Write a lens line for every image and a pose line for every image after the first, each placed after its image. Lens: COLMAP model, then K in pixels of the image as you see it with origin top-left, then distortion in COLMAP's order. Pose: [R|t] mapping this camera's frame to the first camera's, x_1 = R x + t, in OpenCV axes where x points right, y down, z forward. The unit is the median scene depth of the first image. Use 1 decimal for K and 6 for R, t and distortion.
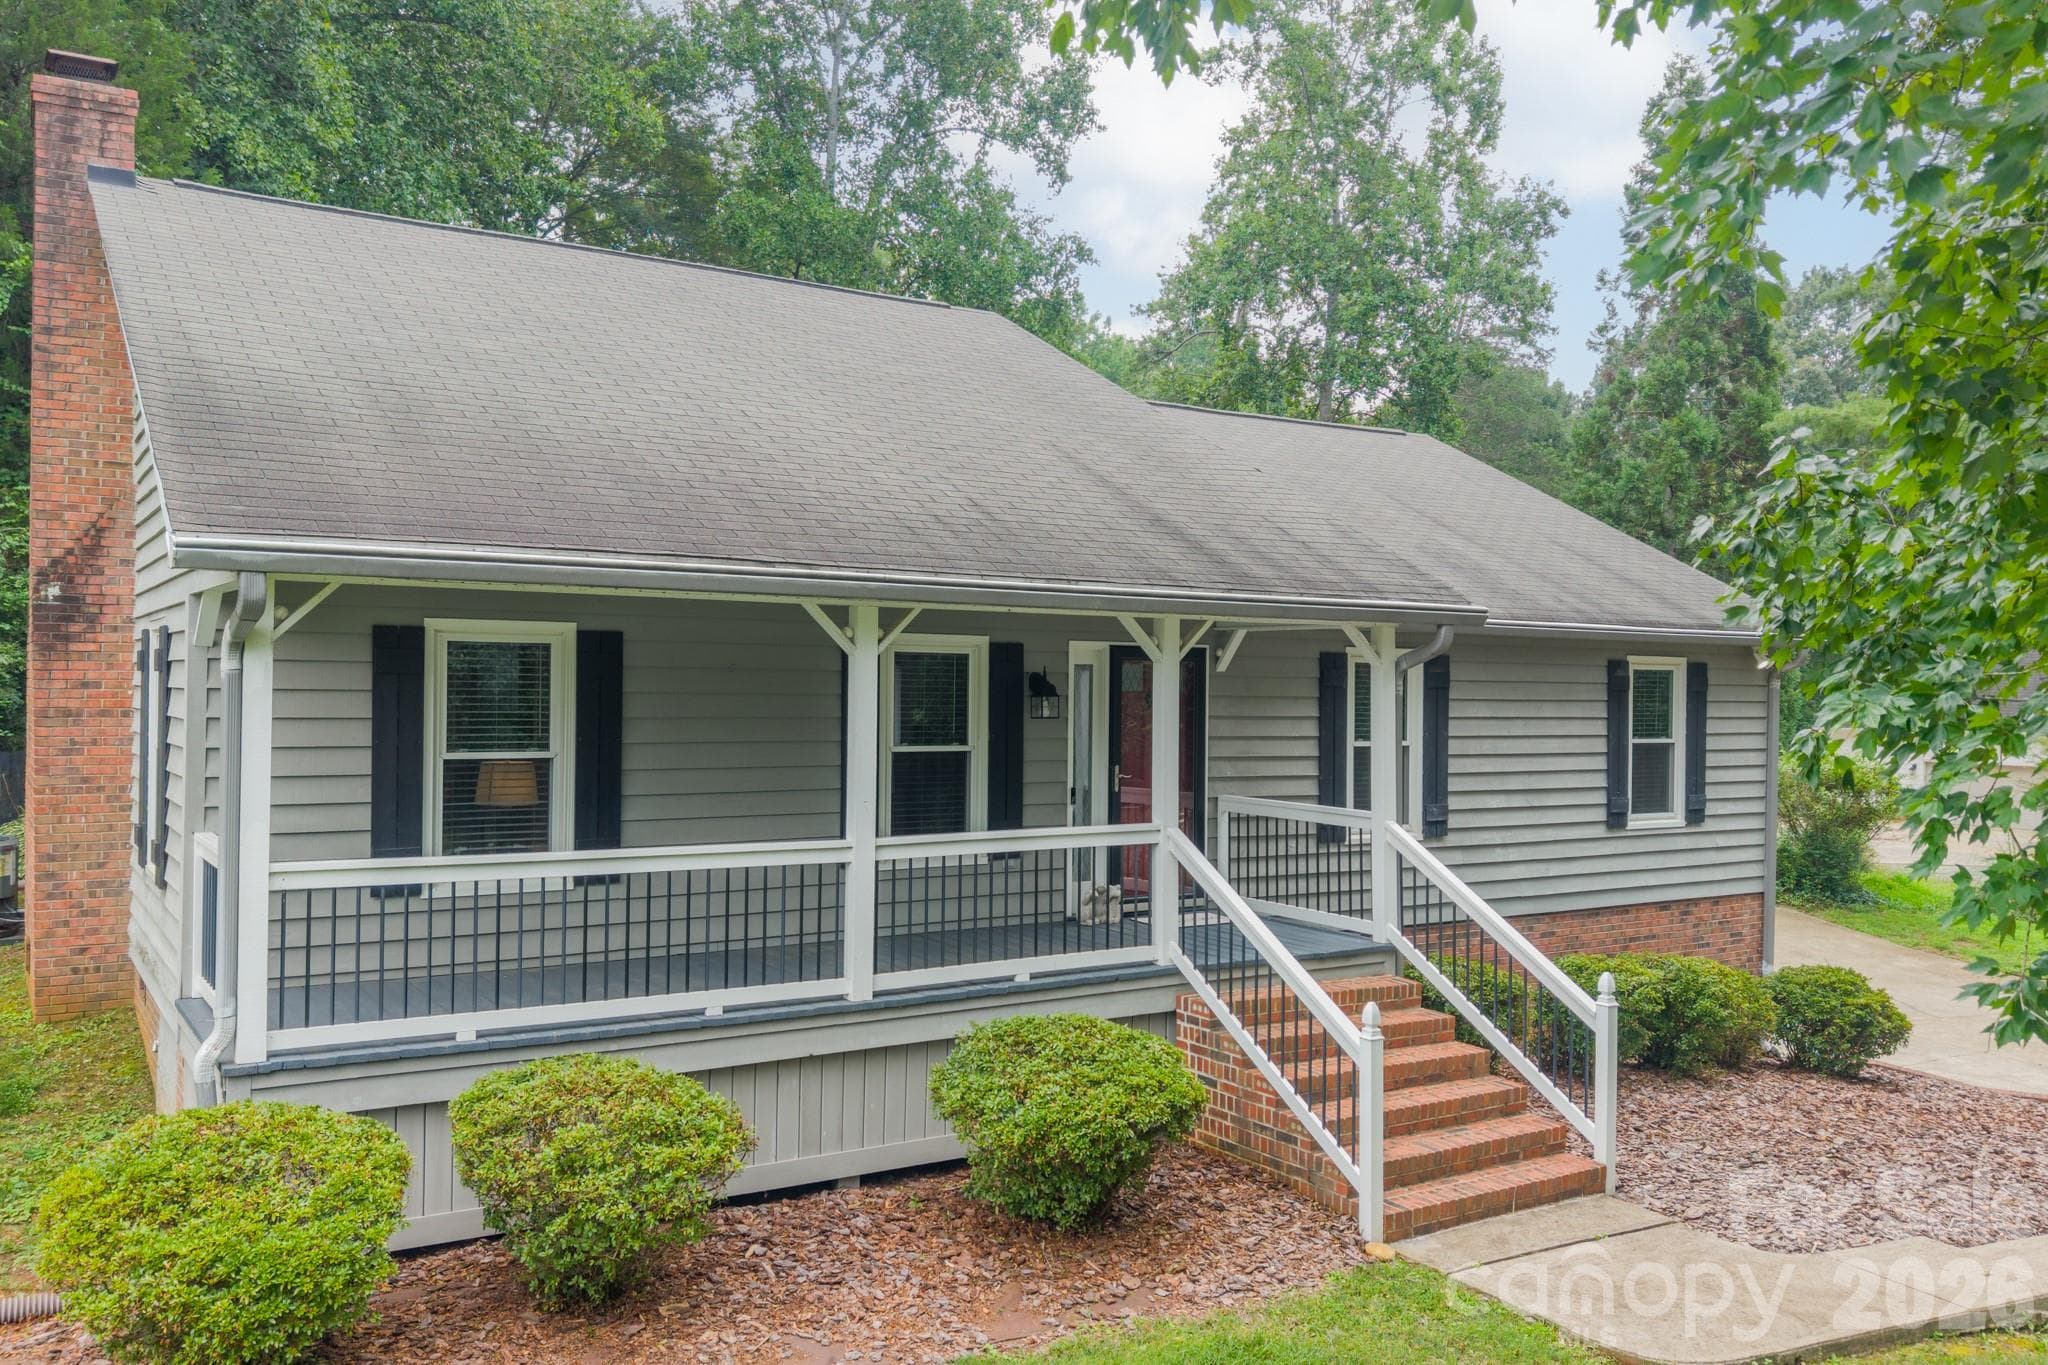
lens RADIAL K [[1612.0, 0, 1024.0], [0, 1612.0, 682.5], [0, 0, 1]] dist [0.073814, 0.000091]
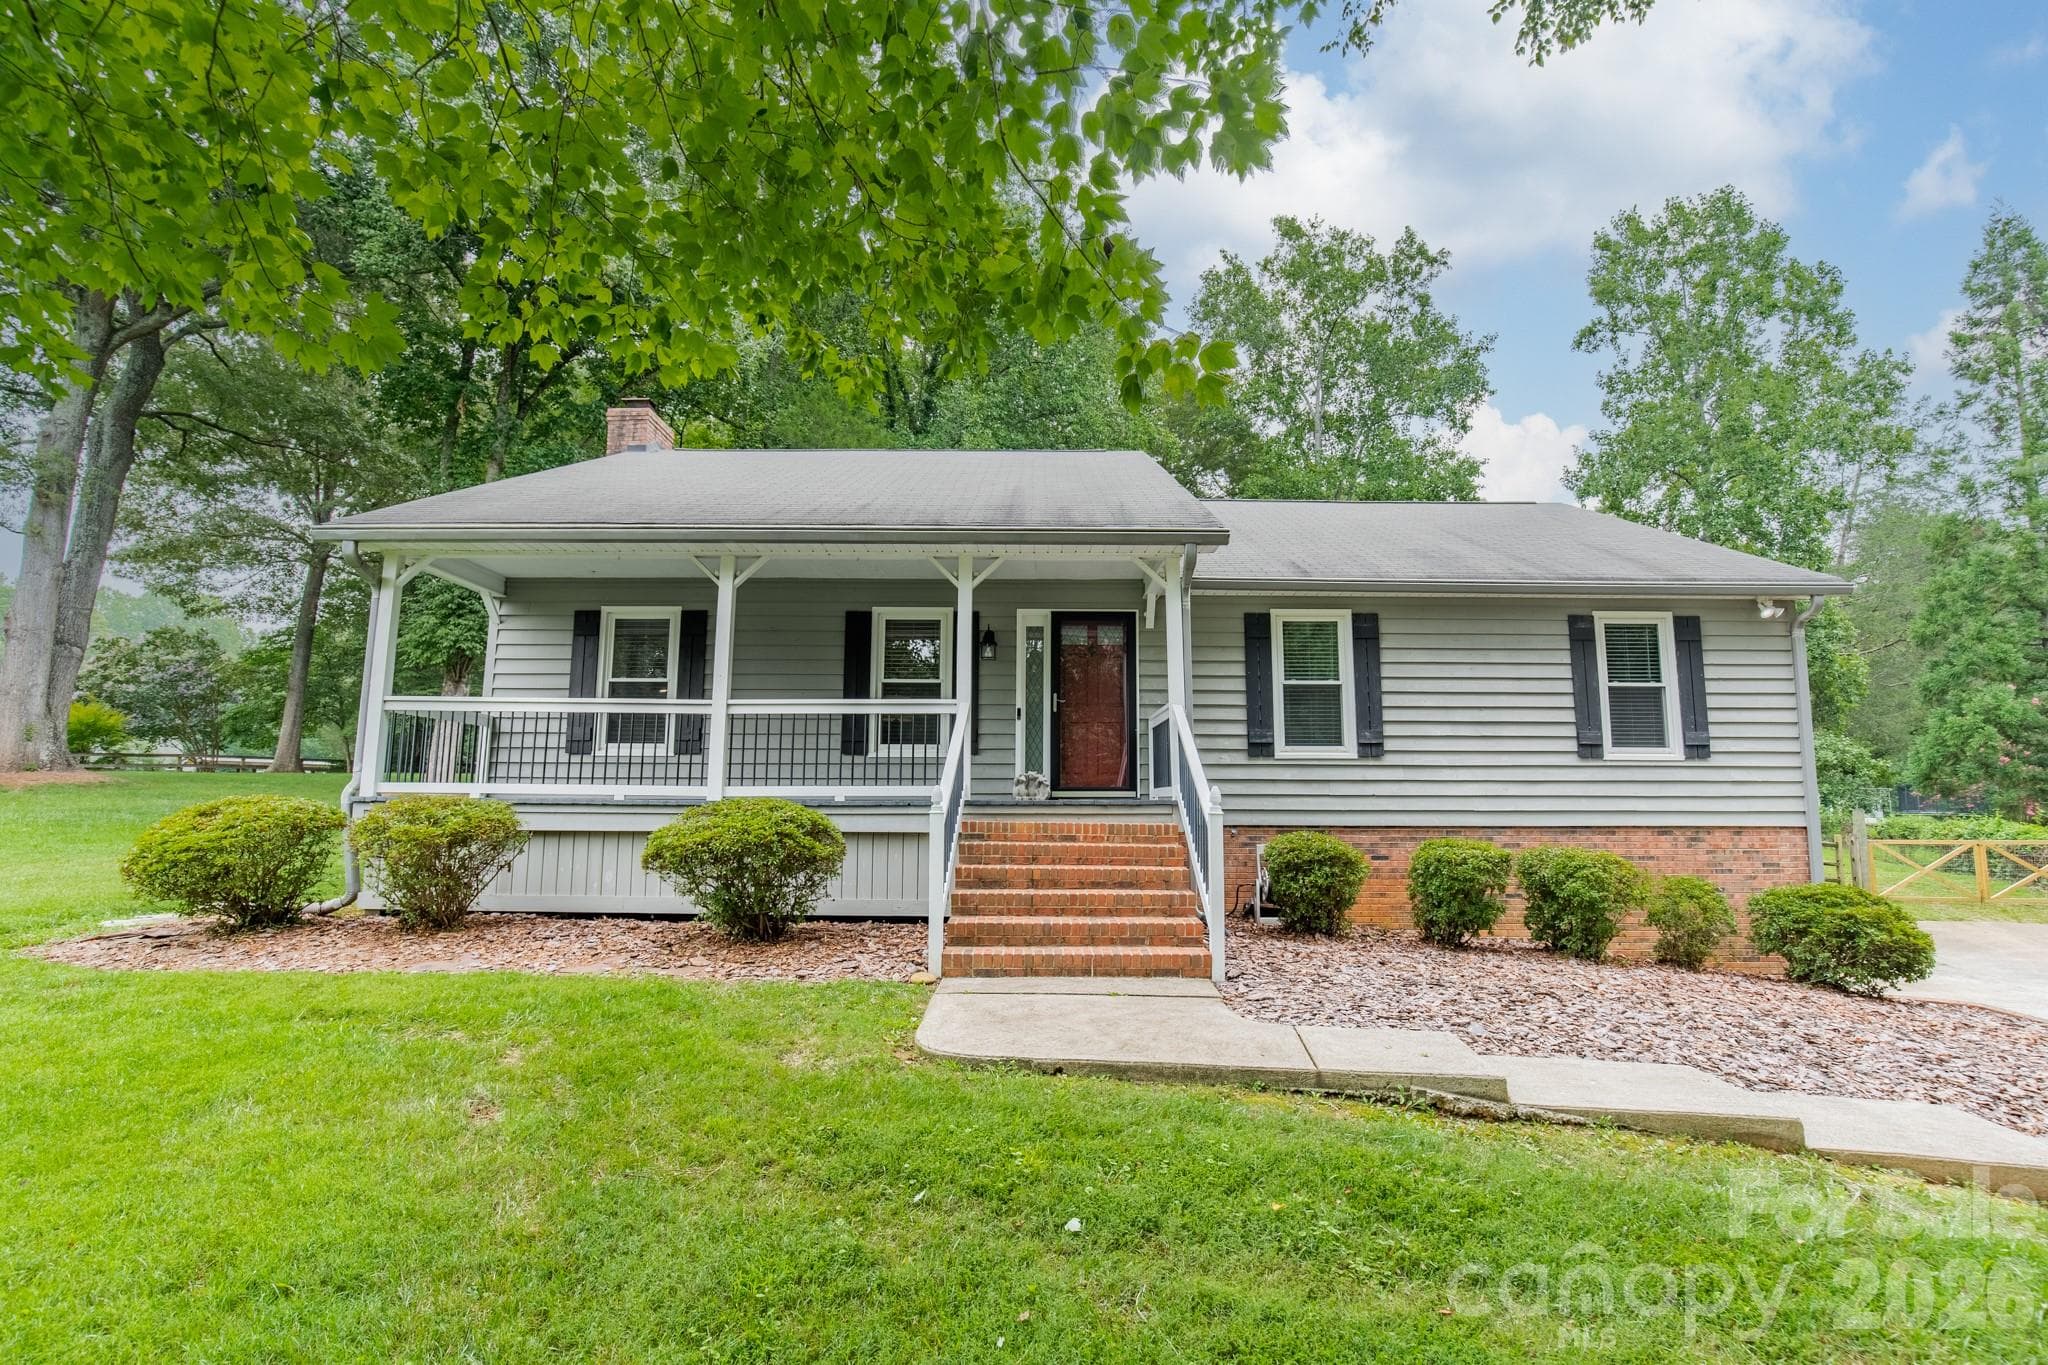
lens RADIAL K [[926.7, 0, 1053.7], [0, 926.7, 685.9], [0, 0, 1]] dist [0.001241, 0.000458]
pose [[0.845970, -0.077595, -0.527555, 0.394597], [0.007783, 0.991047, -0.133287, 0.124062], [0.533174, 0.108651, 0.839000, 0.243074]]
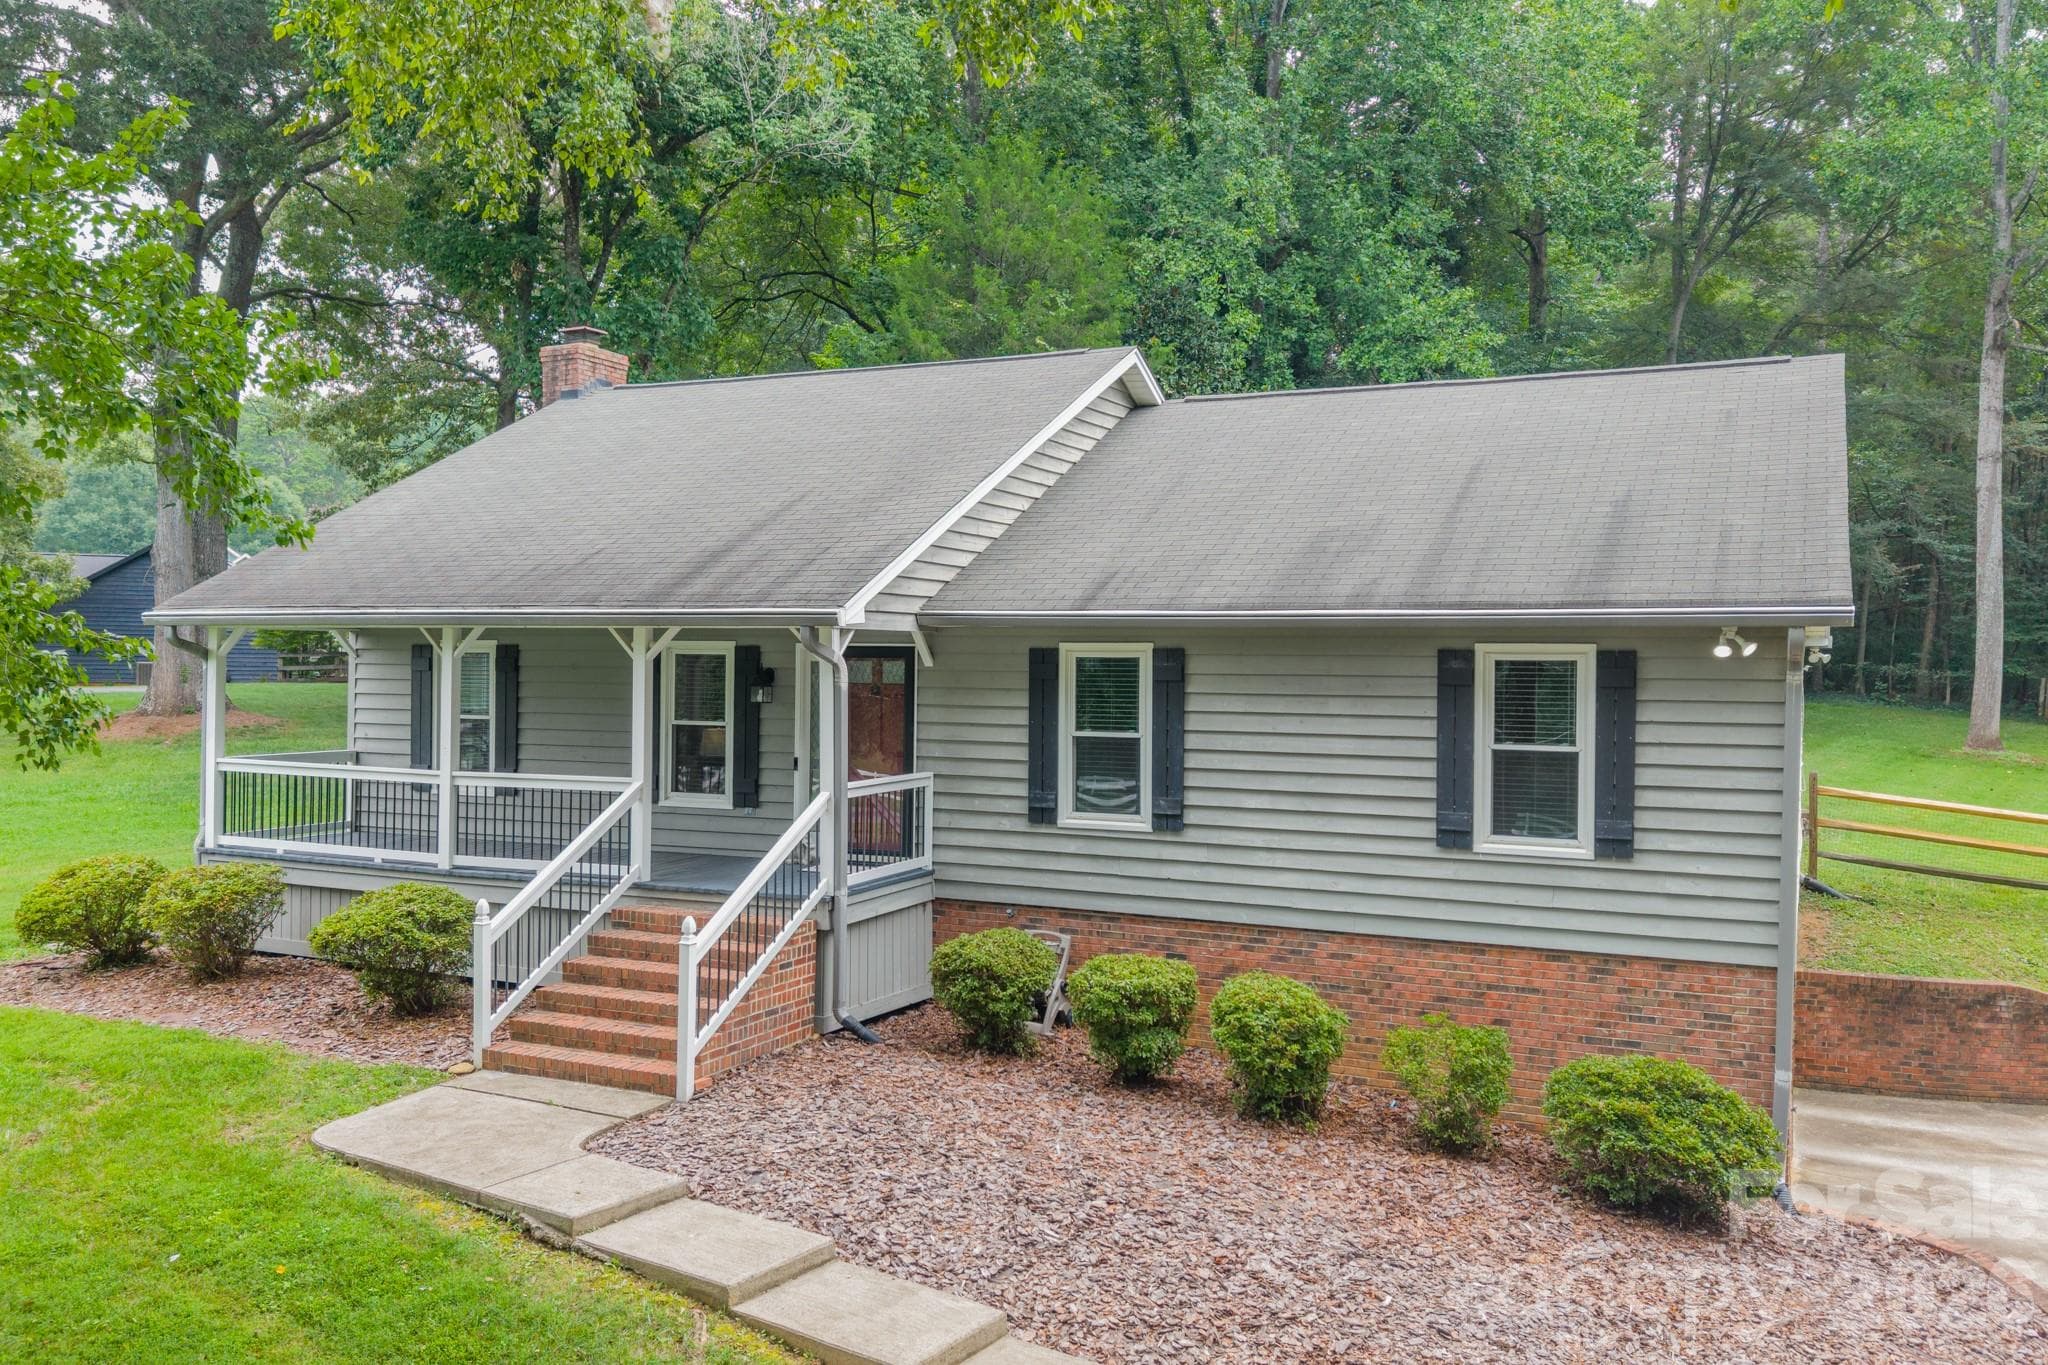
lens RADIAL K [[1576.6, 0, 1024.0], [0, 1576.6, 682.5], [0, 0, 1]] dist [0.102279, -0.004195]
pose [[0.533459, 0.001691, -0.845824, 0.946265], [-0.001328, 0.999998, 0.001161, 0.002906], [0.845825, 0.000503, 0.533460, 0.374592]]
